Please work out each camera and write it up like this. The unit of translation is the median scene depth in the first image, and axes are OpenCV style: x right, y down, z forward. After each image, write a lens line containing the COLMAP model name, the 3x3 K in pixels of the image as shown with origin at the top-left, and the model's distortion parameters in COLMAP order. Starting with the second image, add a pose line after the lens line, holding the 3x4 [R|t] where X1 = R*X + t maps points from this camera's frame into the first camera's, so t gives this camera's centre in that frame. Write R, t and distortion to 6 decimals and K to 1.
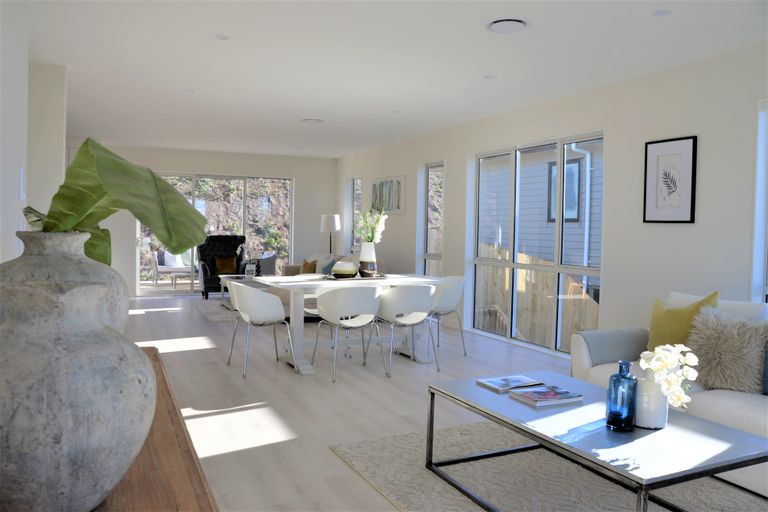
lens RADIAL K [[618.2, 0, 384.0], [0, 618.2, 256.0], [0, 0, 1]] dist [-0.004885, -0.002116]
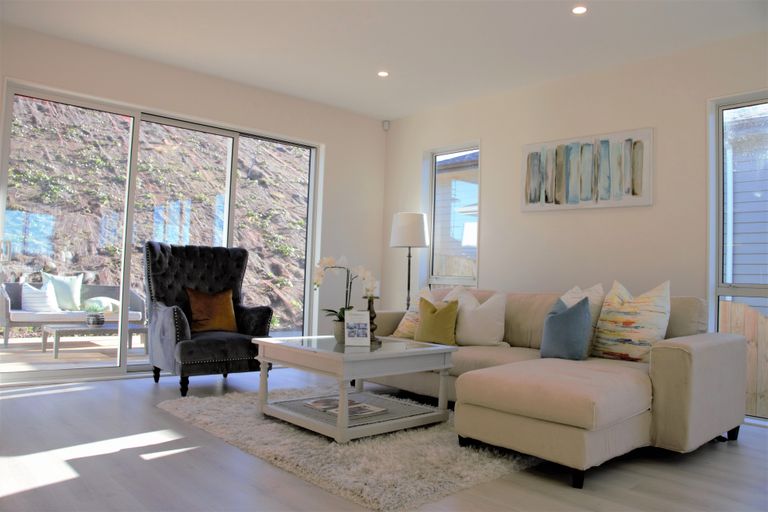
lens RADIAL K [[622.3, 0, 384.0], [0, 622.3, 256.0], [0, 0, 1]] dist [-0.042944, 0.008884]
pose [[0.961441, 0.025967, 0.273784, -0.149310], [-0.006563, 0.997415, -0.071552, 0.003725], [-0.274934, 0.066996, 0.959126, 0.300200]]
